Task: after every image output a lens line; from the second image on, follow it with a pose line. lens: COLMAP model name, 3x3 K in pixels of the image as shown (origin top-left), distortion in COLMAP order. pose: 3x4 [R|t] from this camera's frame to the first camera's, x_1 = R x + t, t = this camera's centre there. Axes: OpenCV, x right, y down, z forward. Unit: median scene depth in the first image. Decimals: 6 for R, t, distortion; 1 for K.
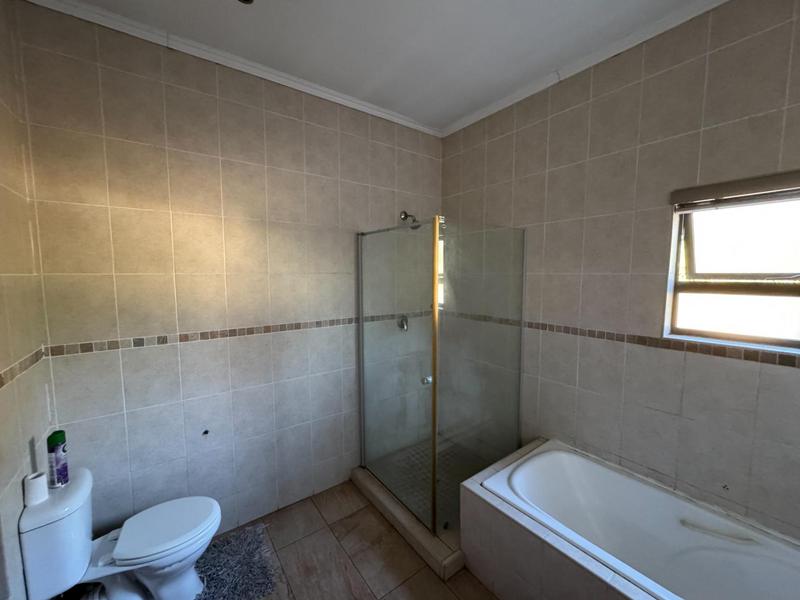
lens RADIAL K [[324.0, 0, 400.9], [0, 324.0, 299.5], [0, 0, 1]] dist [-0.004293, 0.000338]
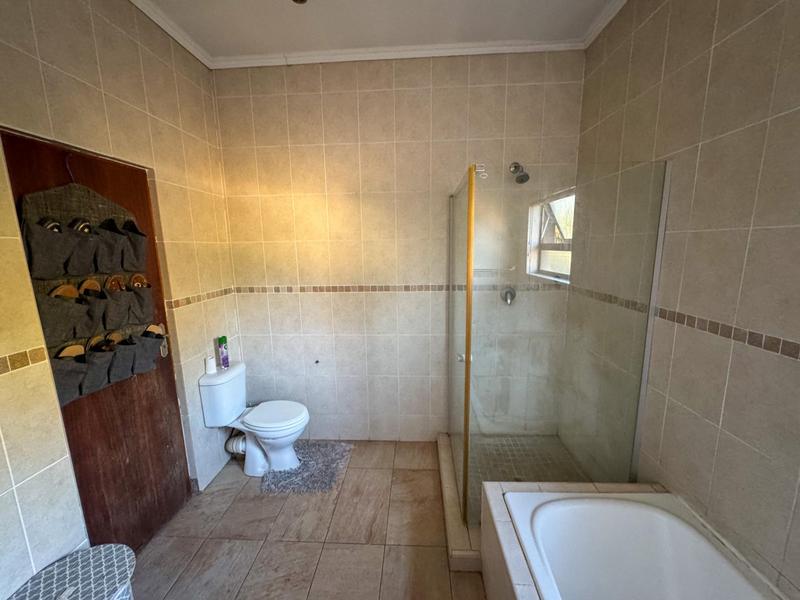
lens RADIAL K [[324.0, 0, 399.3], [0, 324.0, 300.5], [0, 0, 1]] dist [-0.004293, 0.000338]
pose [[0.766548, 0.096912, -0.634832, 0.449360], [-0.038921, 0.993741, 0.104707, 0.006929], [0.641007, -0.055555, 0.765522, 0.197104]]
